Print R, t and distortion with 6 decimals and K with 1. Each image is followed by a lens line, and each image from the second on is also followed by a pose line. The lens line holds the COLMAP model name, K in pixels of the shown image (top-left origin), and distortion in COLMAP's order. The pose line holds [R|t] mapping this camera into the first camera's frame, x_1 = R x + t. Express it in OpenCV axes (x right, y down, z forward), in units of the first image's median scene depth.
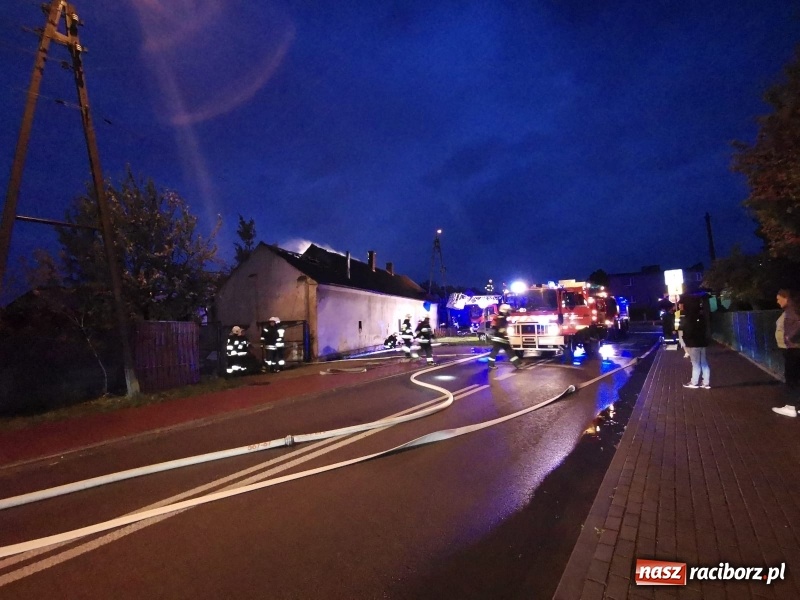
lens RADIAL K [[366.4, 0, 398.8], [0, 366.4, 303.8], [0, 0, 1]] dist [-0.014440, 0.000320]
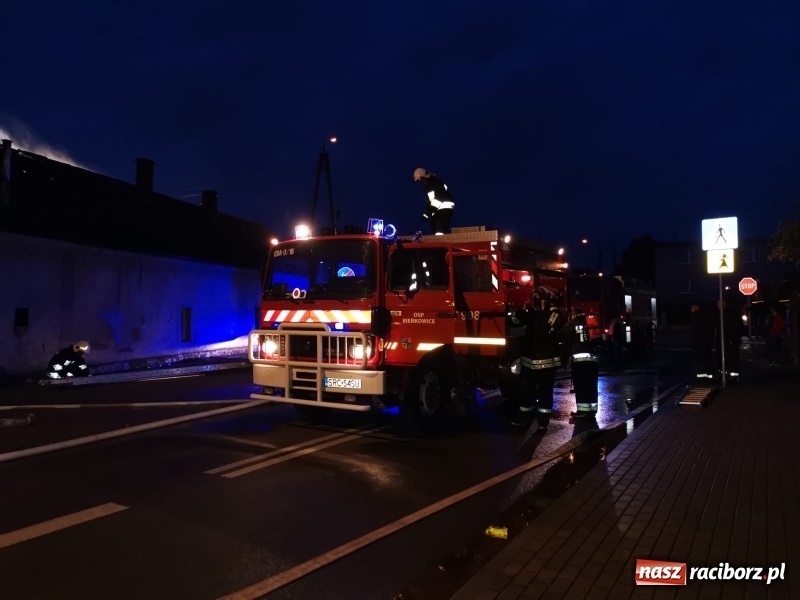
lens RADIAL K [[609.4, 0, 406.6], [0, 609.4, 296.5], [0, 0, 1]] dist [0.062388, -0.051767]
pose [[0.992342, 0.037263, 0.117766, 0.350356], [-0.039929, 0.998995, 0.020355, 0.002997], [-0.116889, -0.024901, 0.992833, 0.357698]]
